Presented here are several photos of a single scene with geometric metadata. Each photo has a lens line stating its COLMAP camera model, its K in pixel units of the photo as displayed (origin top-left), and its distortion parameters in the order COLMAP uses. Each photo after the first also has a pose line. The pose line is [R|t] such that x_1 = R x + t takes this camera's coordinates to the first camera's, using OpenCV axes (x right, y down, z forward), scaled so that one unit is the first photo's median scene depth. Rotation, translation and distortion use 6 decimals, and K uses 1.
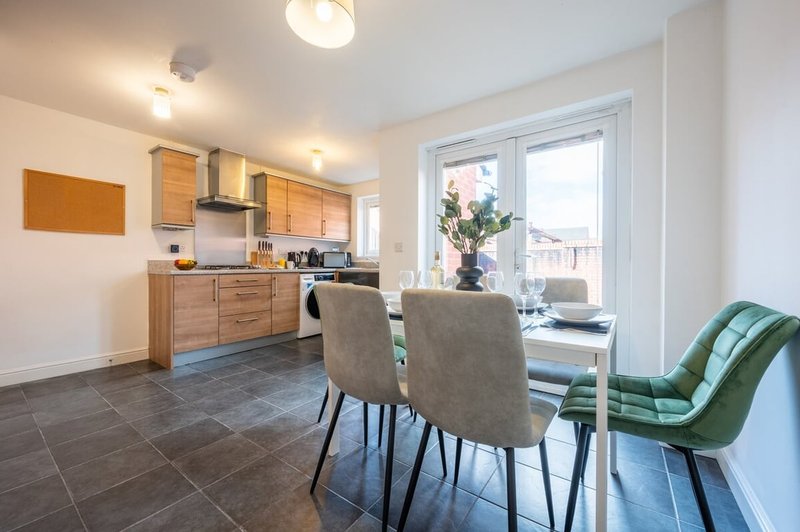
lens RADIAL K [[313.0, 0, 400.0], [0, 313.0, 266.0], [0, 0, 1]] dist [-0.001199, -0.000054]
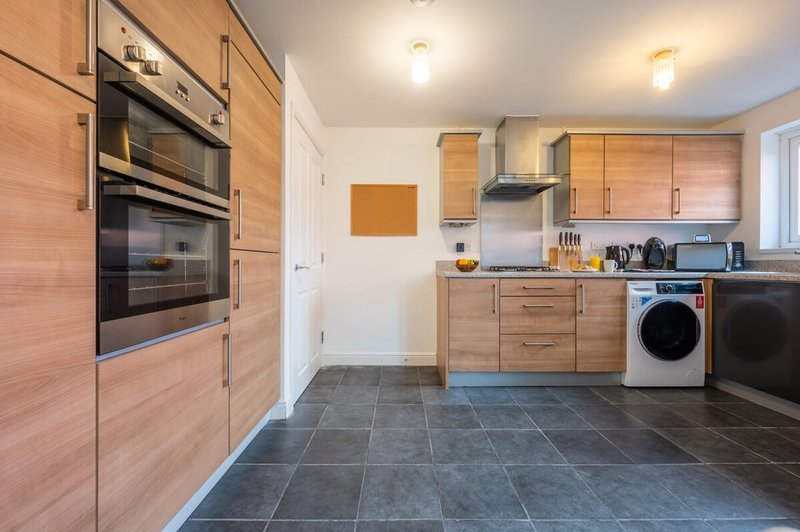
lens RADIAL K [[313.0, 0, 400.0], [0, 313.0, 266.0], [0, 0, 1]] dist [-0.001199, -0.000054]
pose [[0.583761, -0.000657, -0.811925, -0.091175], [-0.003014, 0.999991, -0.002976, 0.000402], [0.811920, 0.004184, 0.583754, 0.312918]]
